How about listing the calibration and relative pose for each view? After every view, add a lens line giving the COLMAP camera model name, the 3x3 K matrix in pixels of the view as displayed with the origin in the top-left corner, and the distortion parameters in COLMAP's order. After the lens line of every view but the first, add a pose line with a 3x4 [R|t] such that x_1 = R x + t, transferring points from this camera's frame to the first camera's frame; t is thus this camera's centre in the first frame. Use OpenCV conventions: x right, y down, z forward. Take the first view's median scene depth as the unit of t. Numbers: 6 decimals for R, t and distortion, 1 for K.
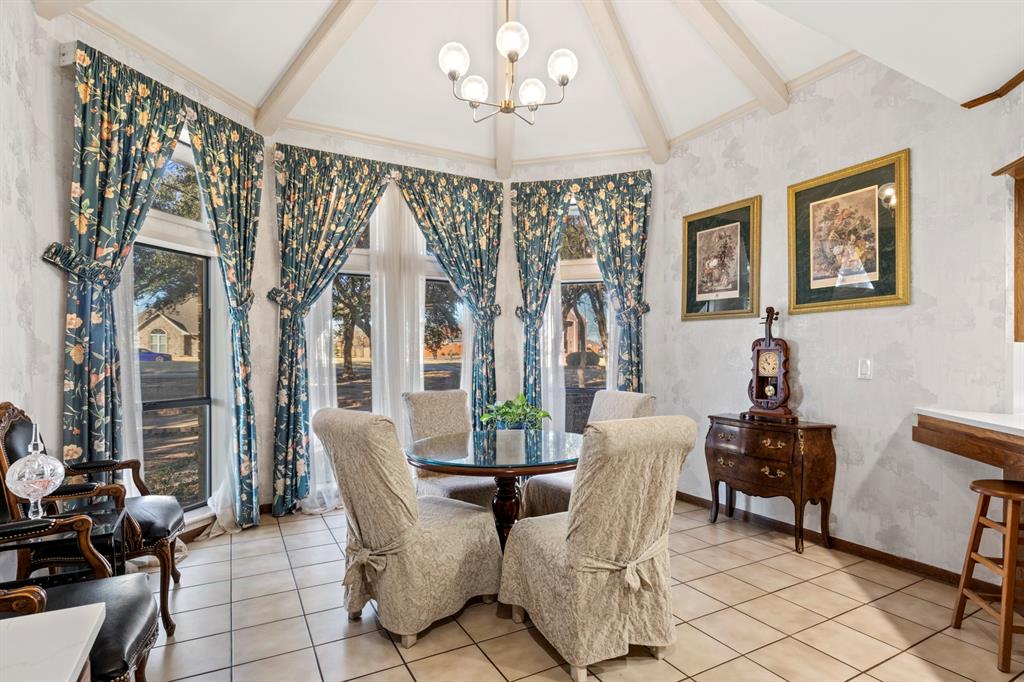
lens RADIAL K [[517.2, 0, 511.9], [0, 517.2, 347.1], [0, 0, 1]] dist [0.000113, 0.000014]
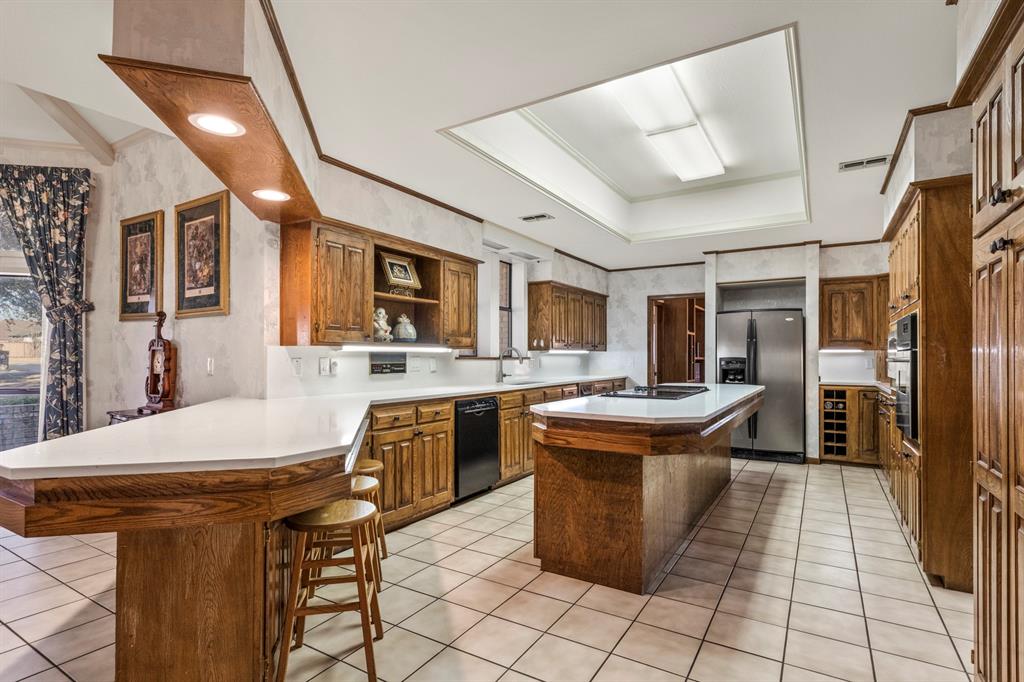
lens RADIAL K [[517.2, 0, 511.1], [0, 517.2, 344.7], [0, 0, 1]] dist [0.000113, 0.000014]
pose [[0.864420, 0.012704, 0.502609, 0.516850], [-0.012456, 0.999915, -0.003852, -0.009520], [-0.502615, -0.002930, 0.864505, -0.303362]]
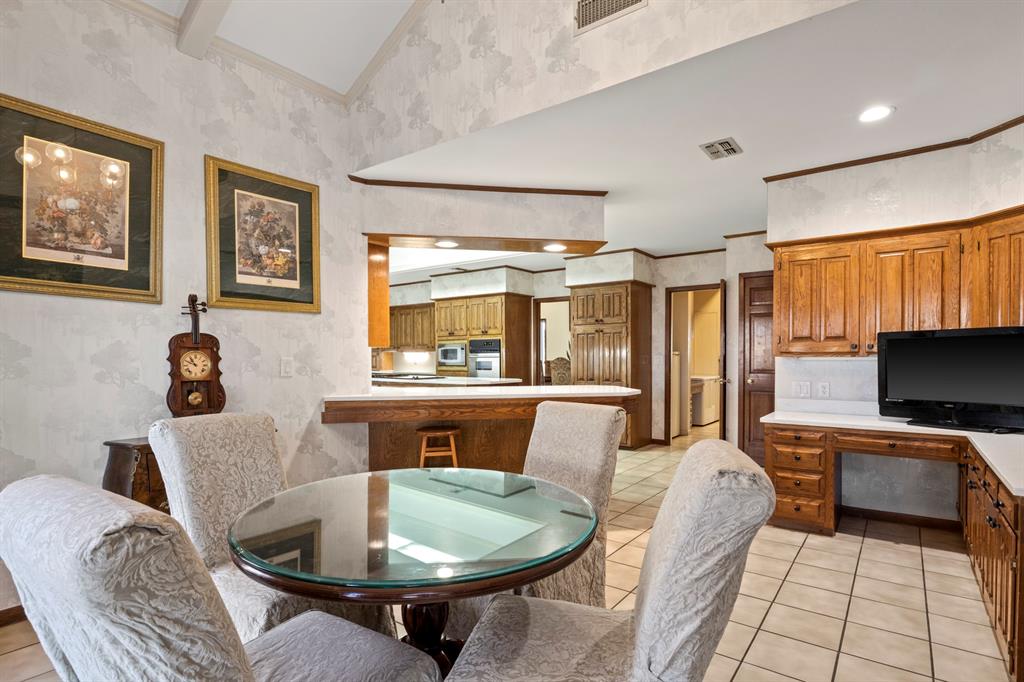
lens RADIAL K [[517.2, 0, 530.5], [0, 517.2, 359.0], [0, 0, 1]] dist [0.000113, 0.000014]
pose [[-0.443610, 0.000432, 0.896220, -0.393632], [-0.008052, 0.999958, -0.004467, 0.018975], [-0.896184, -0.009198, -0.443587, 0.774244]]
